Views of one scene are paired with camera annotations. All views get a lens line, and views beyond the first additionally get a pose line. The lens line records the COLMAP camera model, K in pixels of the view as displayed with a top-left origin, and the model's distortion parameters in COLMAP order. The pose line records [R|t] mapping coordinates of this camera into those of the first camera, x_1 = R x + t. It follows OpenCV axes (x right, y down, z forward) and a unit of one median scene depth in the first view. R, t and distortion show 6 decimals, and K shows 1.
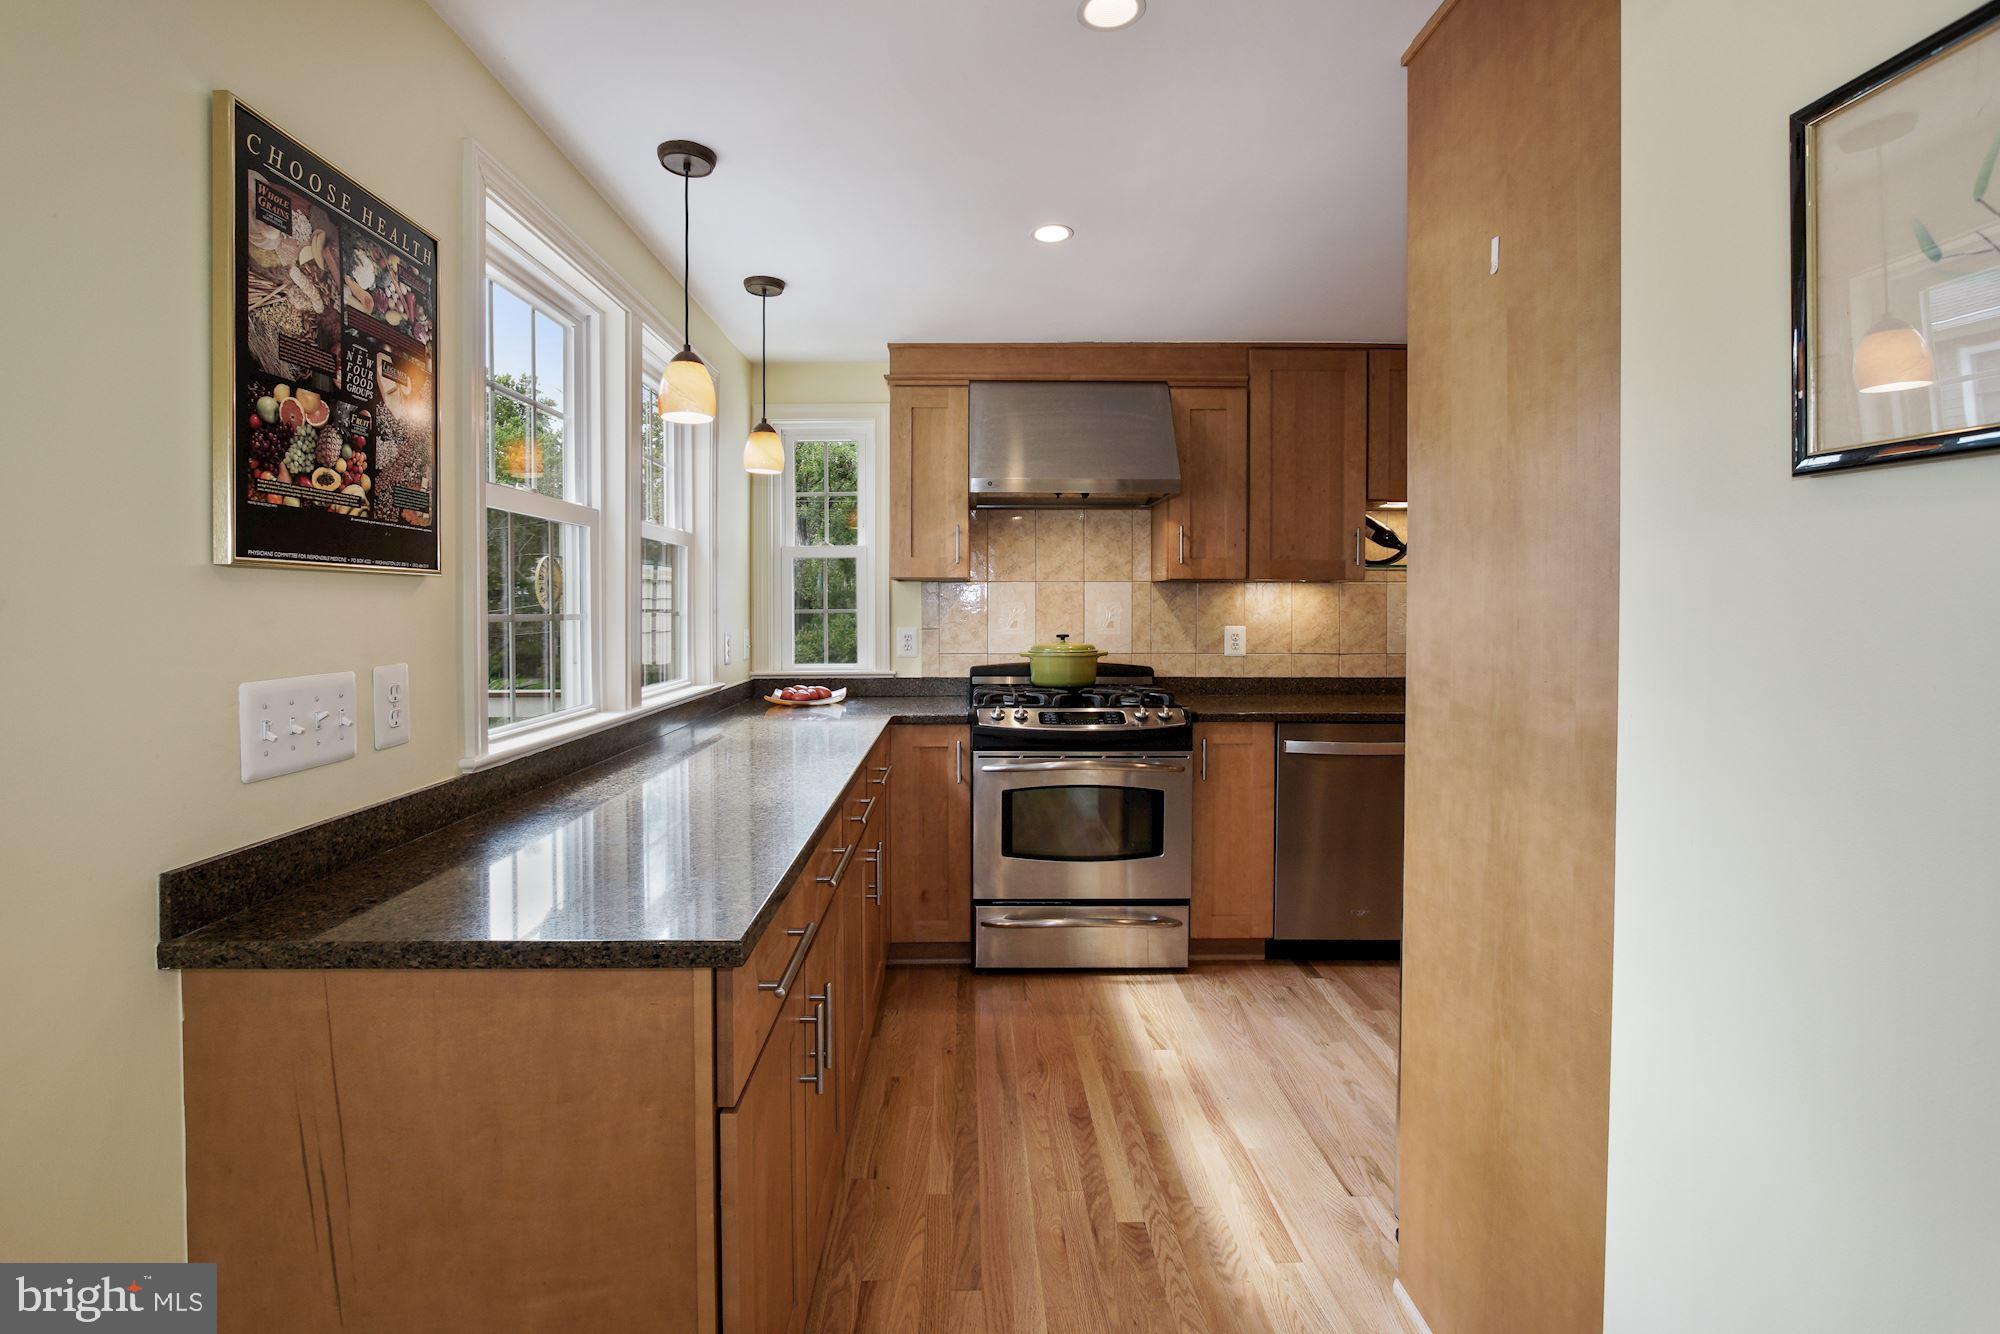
lens RADIAL K [[906.2, 0, 982.7], [0, 906.2, 613.5], [0, 0, 1]] dist [-0.022108, 0.003748]
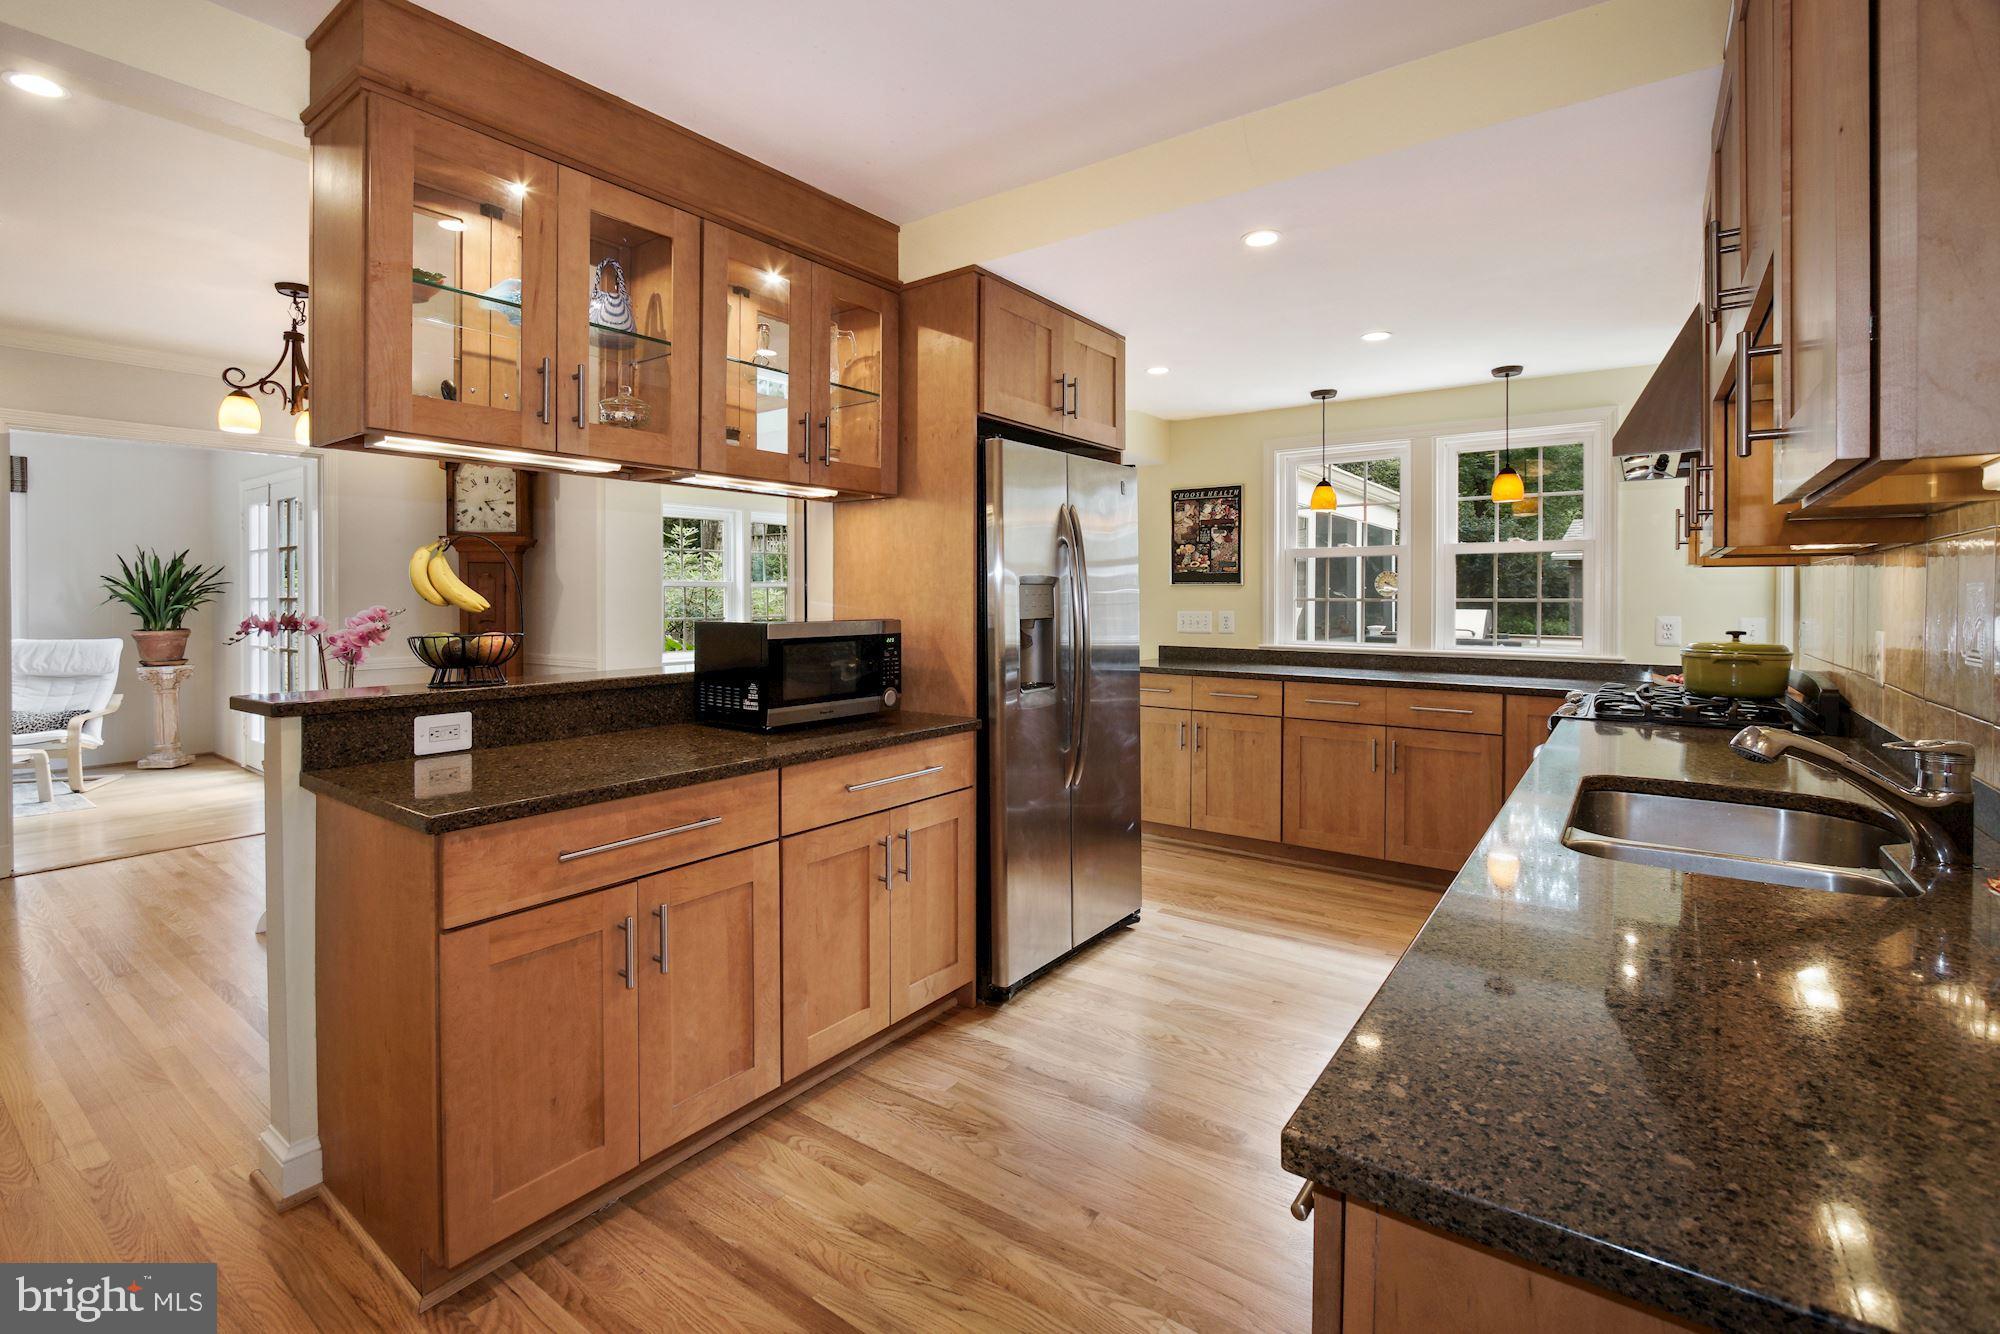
lens RADIAL K [[906.2, 0, 984.7], [0, 906.2, 612.2], [0, 0, 1]] dist [-0.022108, 0.003748]
pose [[-0.600331, 0.014235, -0.799625, 3.338207], [-0.008004, 0.999685, 0.023806, -0.019293], [0.799711, 0.020692, -0.600028, 2.842943]]
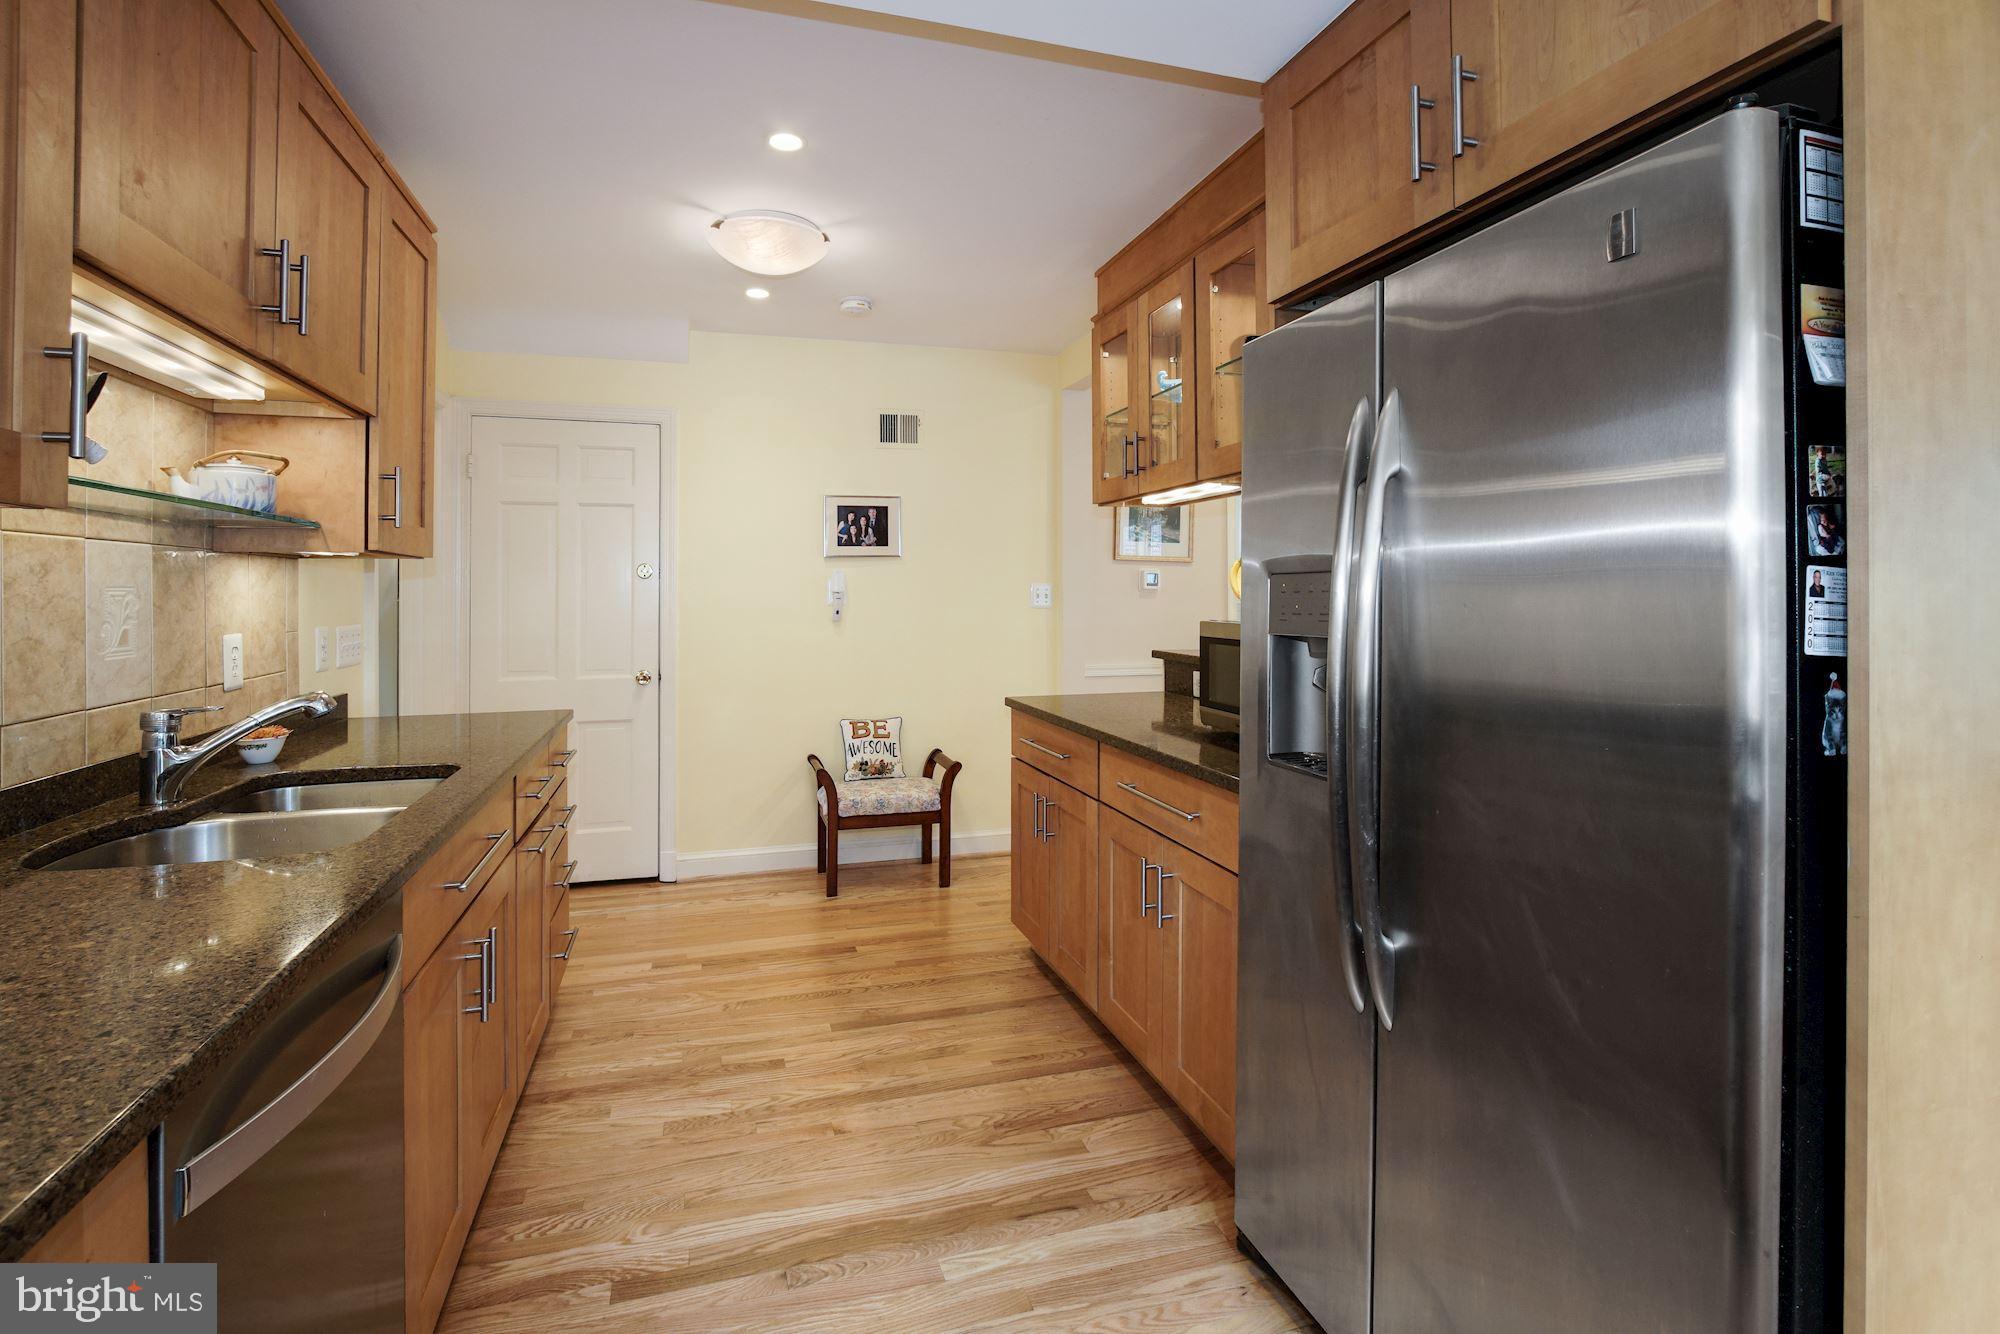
lens RADIAL K [[906.2, 0, 963.1], [0, 906.2, 583.0], [0, 0, 1]] dist [-0.022108, 0.003748]
pose [[-0.260690, 0.010101, 0.965370, 0.142039], [0.012540, 0.999896, -0.007076, -0.018172], [-0.965341, 0.010261, -0.260789, 2.287775]]
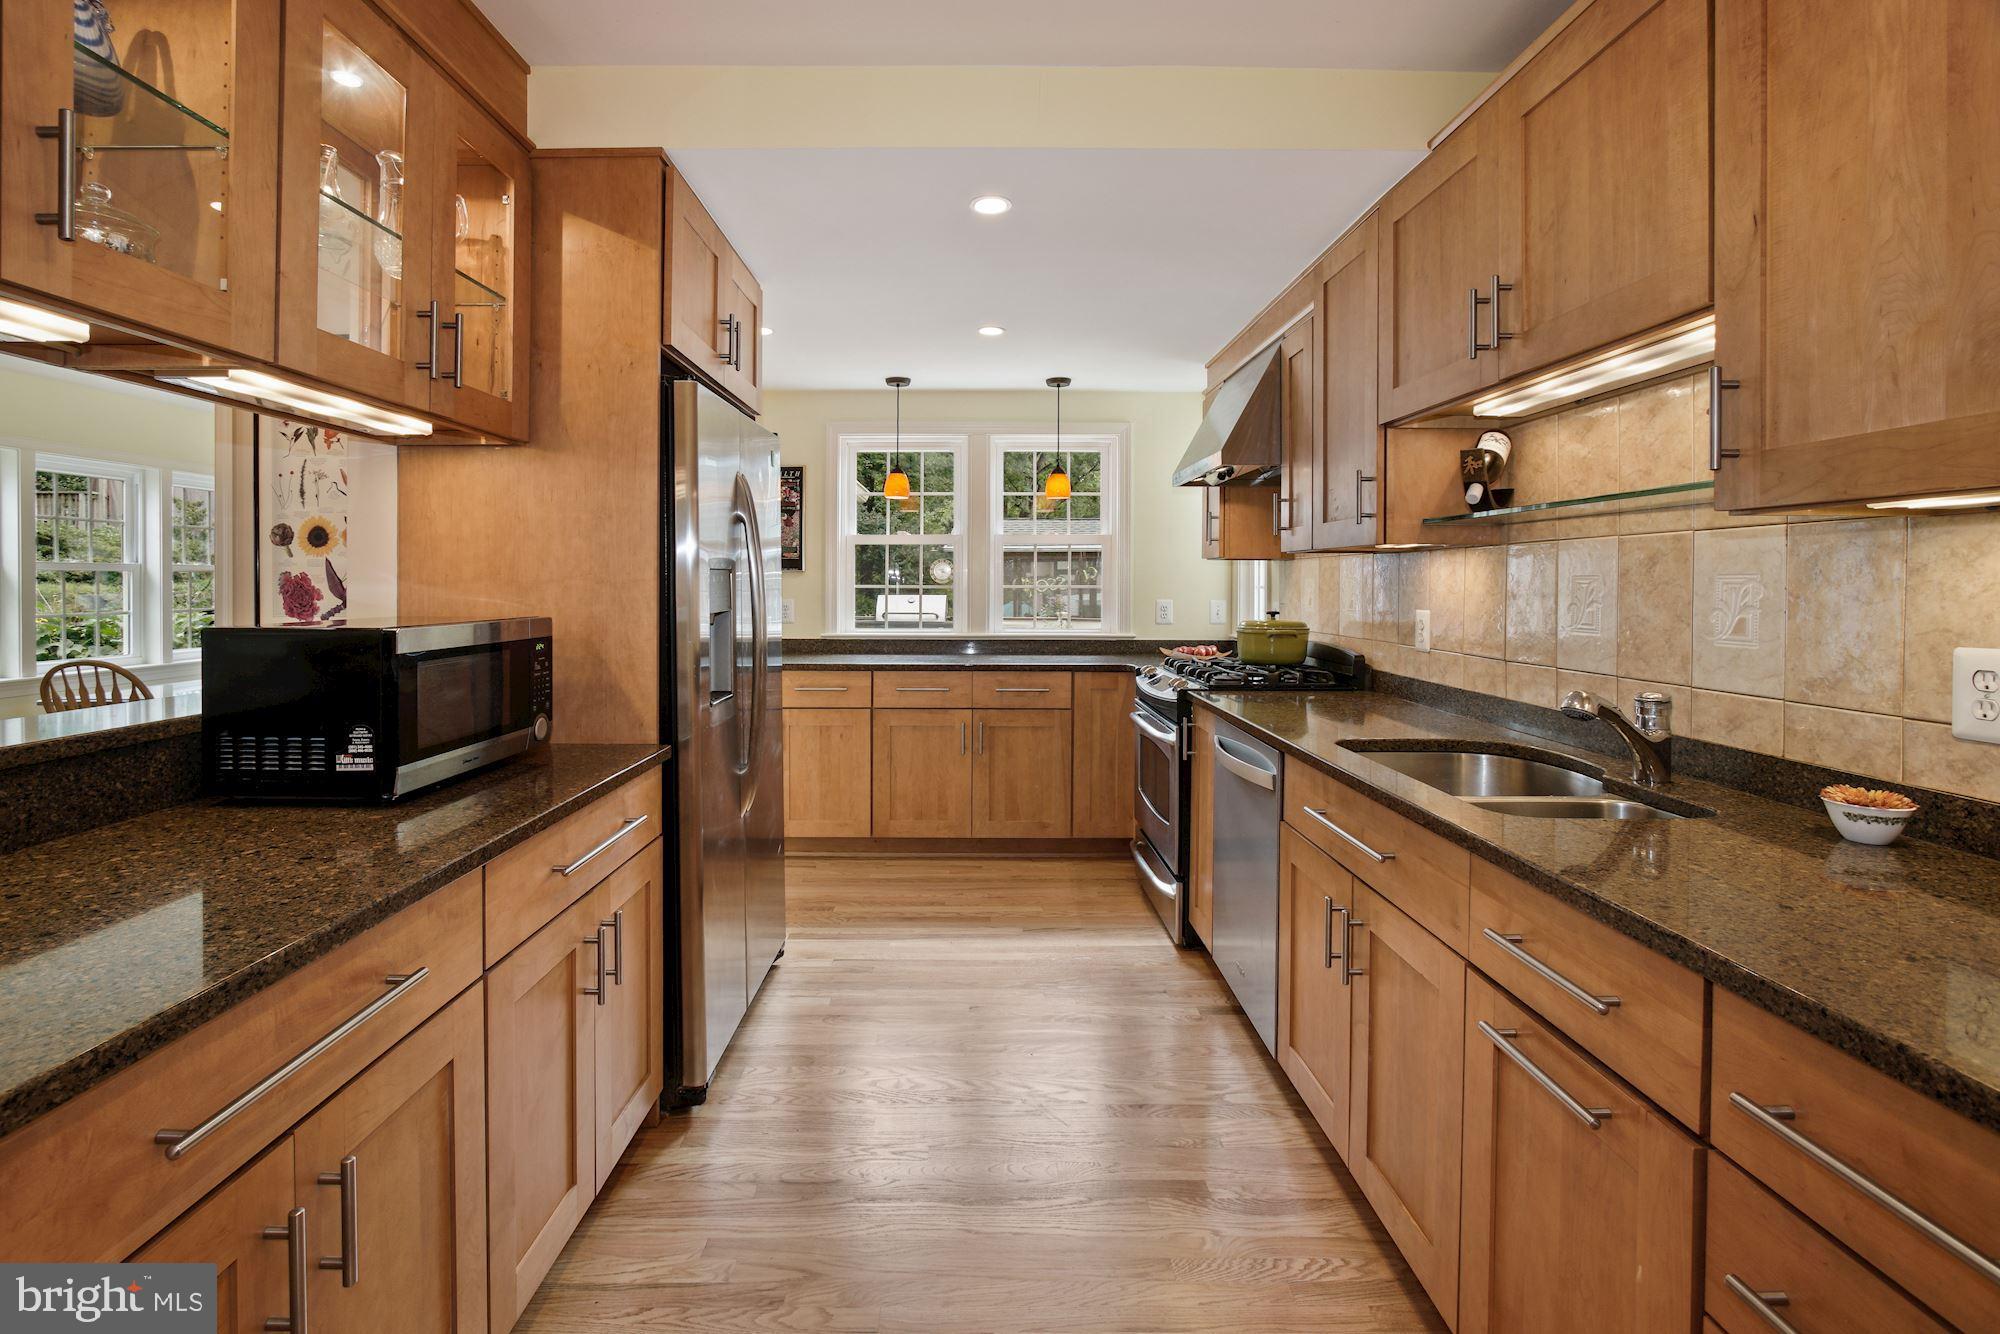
lens RADIAL K [[906.2, 0, 974.0], [0, 906.2, 592.7], [0, 0, 1]] dist [-0.022108, 0.003748]
pose [[-0.000121, 0.010889, -0.999941, 3.254242], [-0.010152, 0.999889, 0.010890, -0.013440], [0.999948, 0.010152, -0.000010, 2.035791]]
